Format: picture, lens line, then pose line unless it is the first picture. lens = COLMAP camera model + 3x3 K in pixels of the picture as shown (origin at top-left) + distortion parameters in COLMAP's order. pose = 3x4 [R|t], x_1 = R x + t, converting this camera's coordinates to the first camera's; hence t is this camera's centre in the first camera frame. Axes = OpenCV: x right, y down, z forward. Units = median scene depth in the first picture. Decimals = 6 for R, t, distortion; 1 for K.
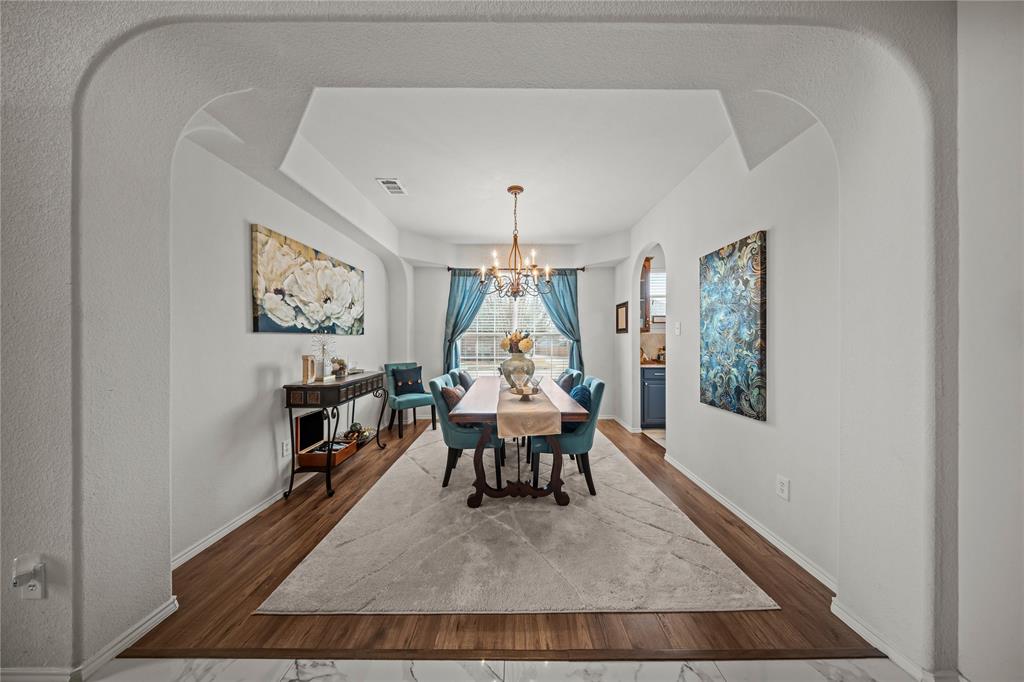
lens RADIAL K [[300.2, 0, 516.7], [0, 300.2, 342.0], [0, 0, 1]] dist [0.000913, -0.000566]
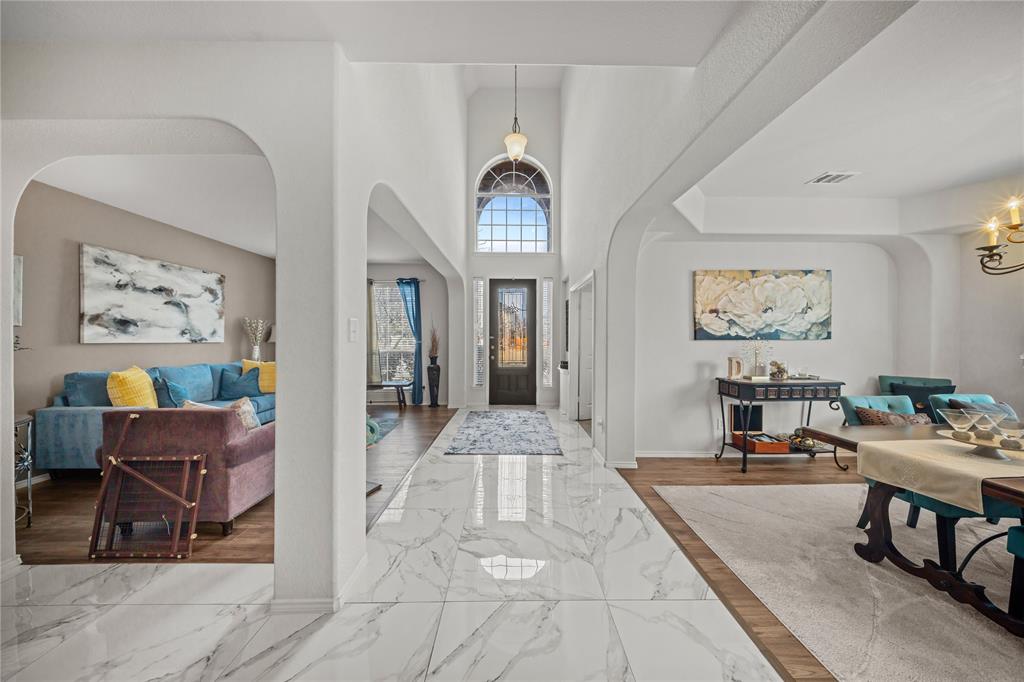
lens RADIAL K [[300.2, 0, 510.5], [0, 300.2, 340.4], [0, 0, 1]] dist [0.000913, -0.000566]
pose [[-0.000301, 0.009247, -0.999957, 0.589897], [-0.004950, 0.999945, 0.009248, -0.035646], [0.999988, 0.004952, -0.000255, 0.038951]]
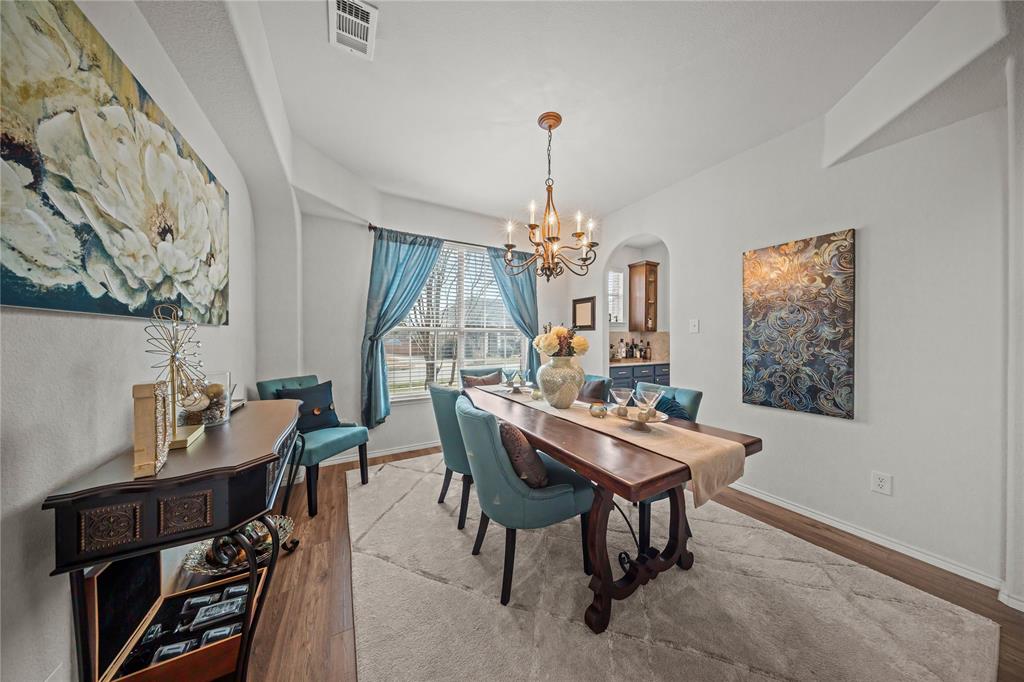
lens RADIAL K [[300.2, 0, 512.6], [0, 300.2, 341.7], [0, 0, 1]] dist [0.000913, -0.000566]
pose [[0.873542, -0.003252, 0.486738, -0.505148], [-0.000103, 0.999976, 0.006866, -0.001900], [-0.486749, -0.006048, 0.873521, 0.520601]]
